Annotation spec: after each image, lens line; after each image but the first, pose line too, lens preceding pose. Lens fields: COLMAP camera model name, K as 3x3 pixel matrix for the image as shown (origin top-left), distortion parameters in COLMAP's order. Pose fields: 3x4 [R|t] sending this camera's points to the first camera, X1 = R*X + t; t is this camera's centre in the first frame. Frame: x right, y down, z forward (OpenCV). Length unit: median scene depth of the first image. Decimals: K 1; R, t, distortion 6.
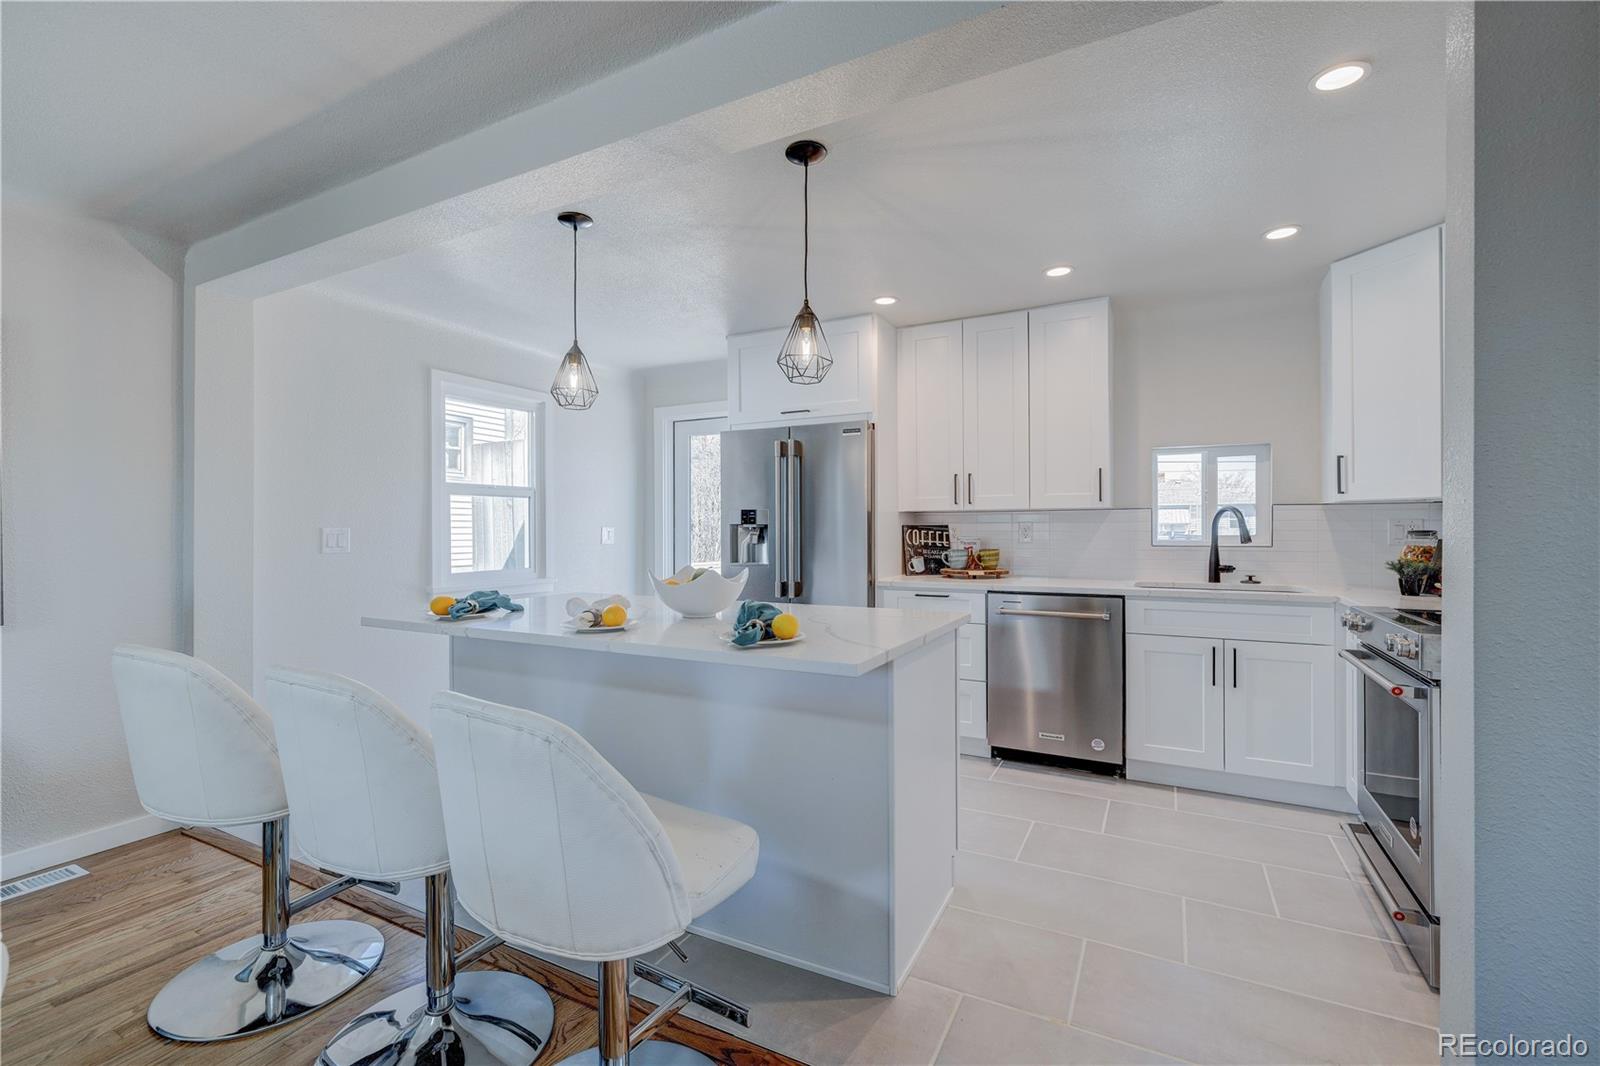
lens RADIAL K [[673.3, 0, 757.3], [0, 673.3, 538.9], [0, 0, 1]] dist [-0.006945, -0.000067]
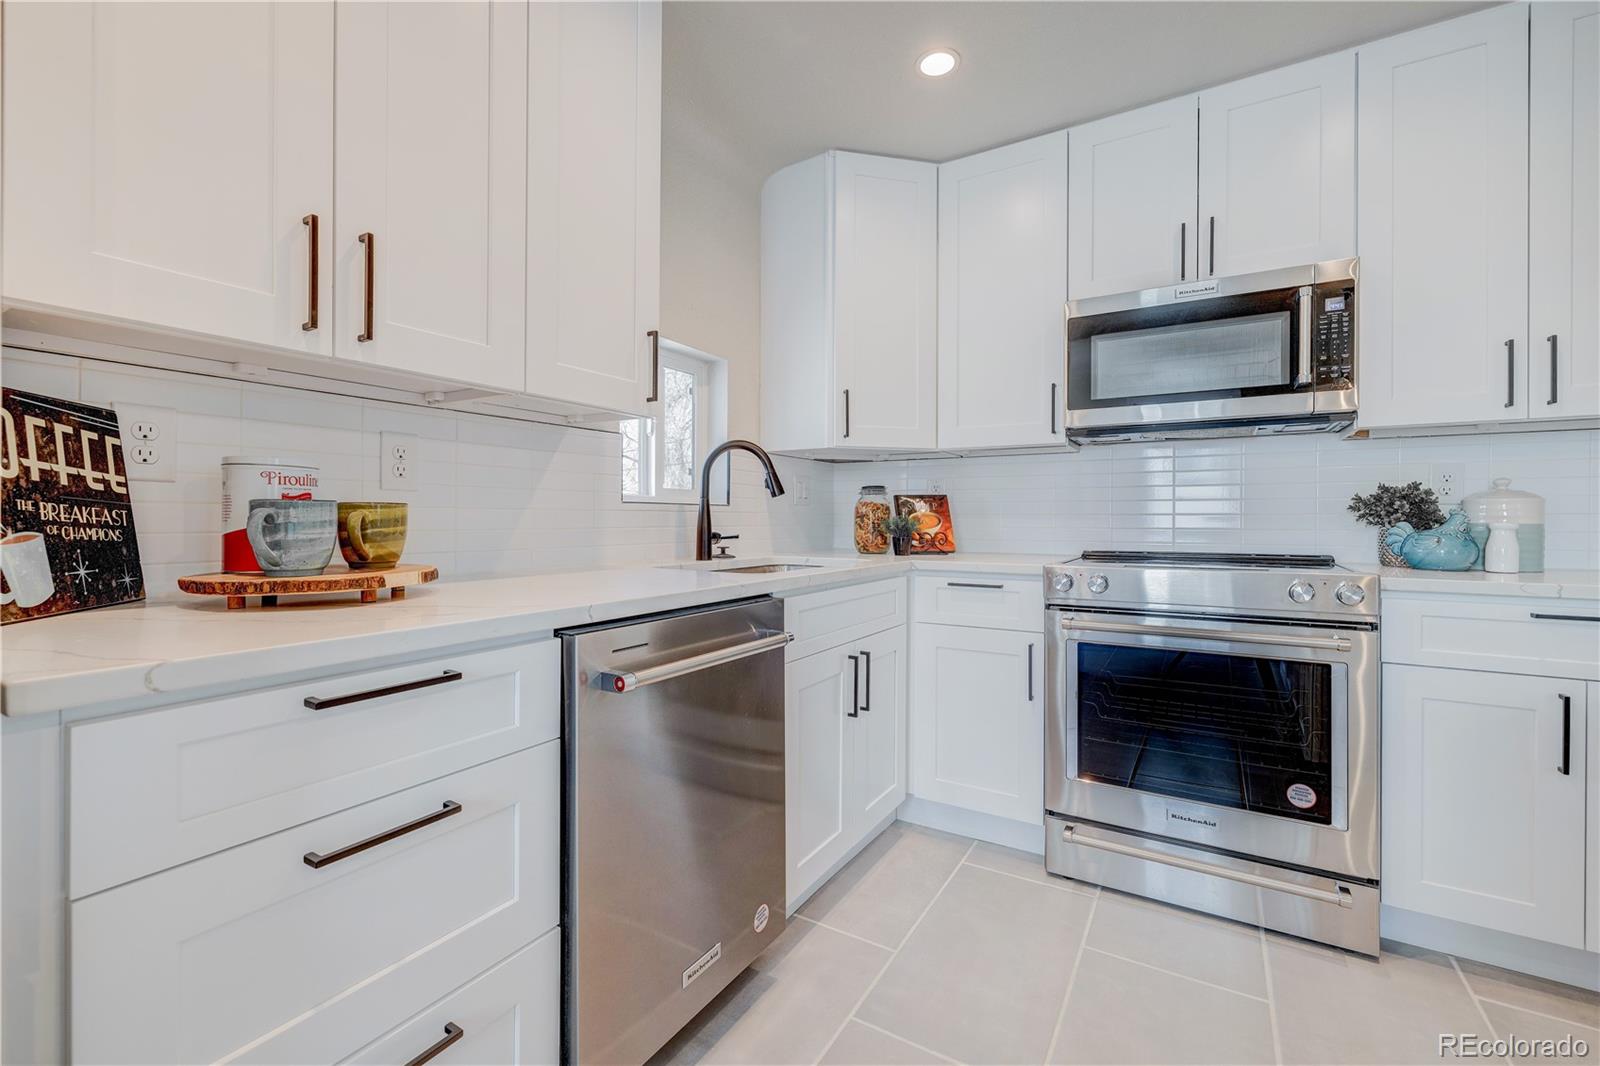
lens RADIAL K [[673.3, 0, 793.6], [0, 673.3, 519.3], [0, 0, 1]] dist [-0.006945, -0.000067]
pose [[0.012407, 0.008681, 0.999885, 0.034963], [0.012168, 0.999887, -0.008832, 0.030488], [-0.999849, 0.012276, 0.012300, 0.862075]]
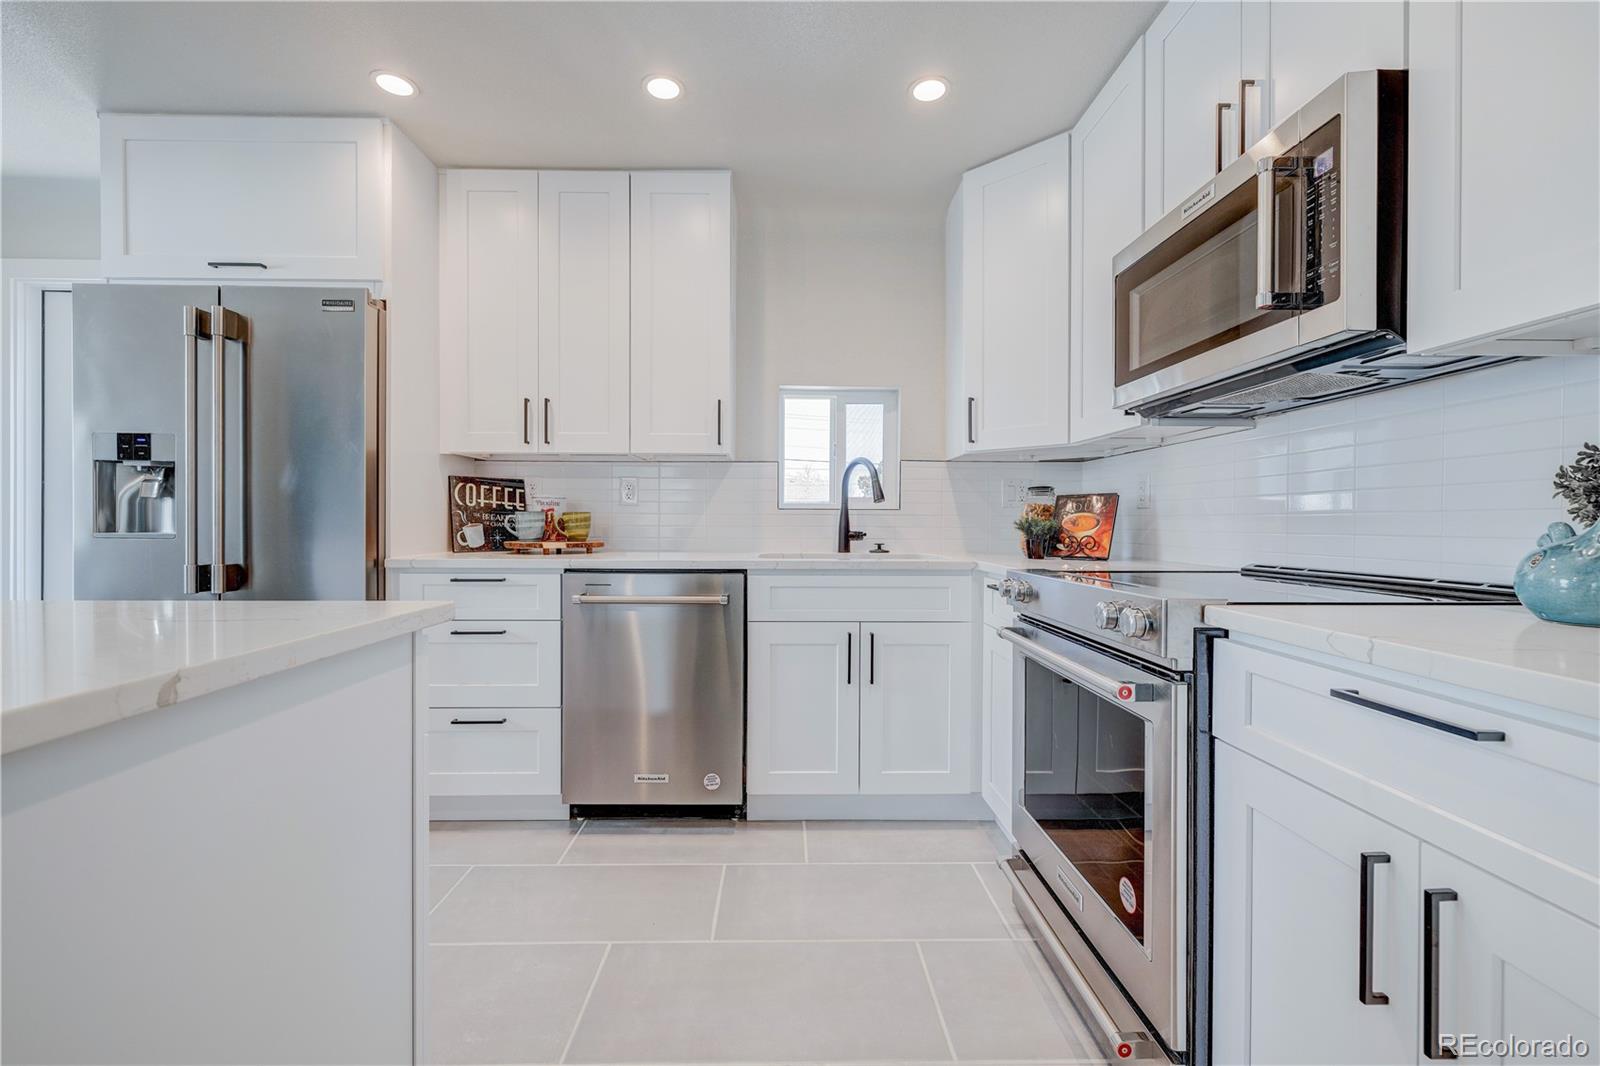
lens RADIAL K [[673.3, 0, 787.5], [0, 673.3, 525.7], [0, 0, 1]] dist [-0.006945, -0.000067]
pose [[0.852054, 0.011933, 0.523318, 0.178496], [-0.005430, 0.999888, -0.013958, 0.040895], [-0.523426, 0.009051, 0.852023, 0.312859]]
